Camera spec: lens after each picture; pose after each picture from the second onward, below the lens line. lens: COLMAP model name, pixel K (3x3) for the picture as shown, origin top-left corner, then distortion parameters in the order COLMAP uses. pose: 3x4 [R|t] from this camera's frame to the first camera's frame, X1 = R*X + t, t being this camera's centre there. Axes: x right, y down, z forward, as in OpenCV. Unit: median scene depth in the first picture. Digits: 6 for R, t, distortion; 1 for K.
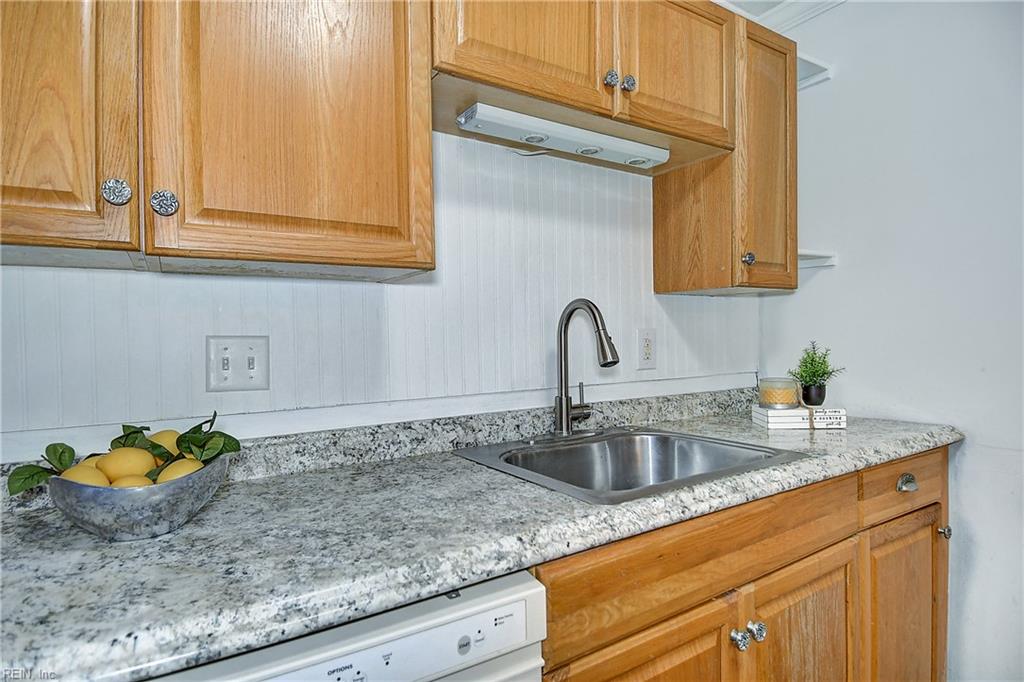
lens RADIAL K [[536.9, 0, 513.3], [0, 536.9, 342.9], [0, 0, 1]] dist [0.054706, -0.060062]
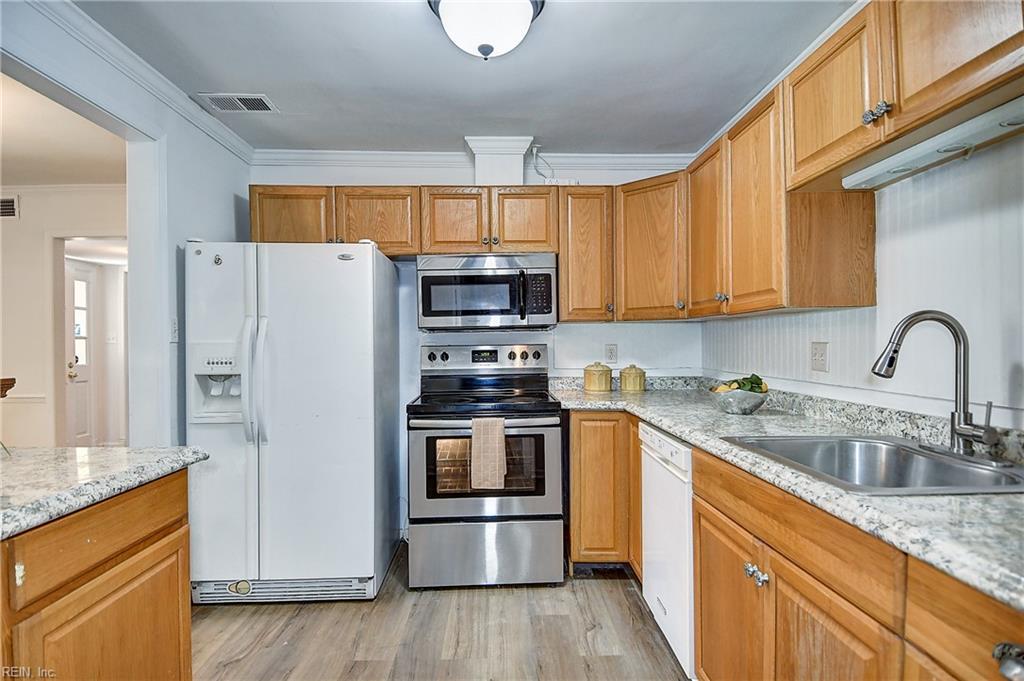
lens RADIAL K [[543.2, 0, 516.8], [0, 543.2, 340.8], [0, 0, 1]] dist [0.005442, 0.000297]
pose [[-0.501919, 0.019340, -0.864698, 1.704559], [0.008355, 0.999812, 0.017512, -0.062248], [0.864874, 0.001565, -0.501987, 1.053475]]
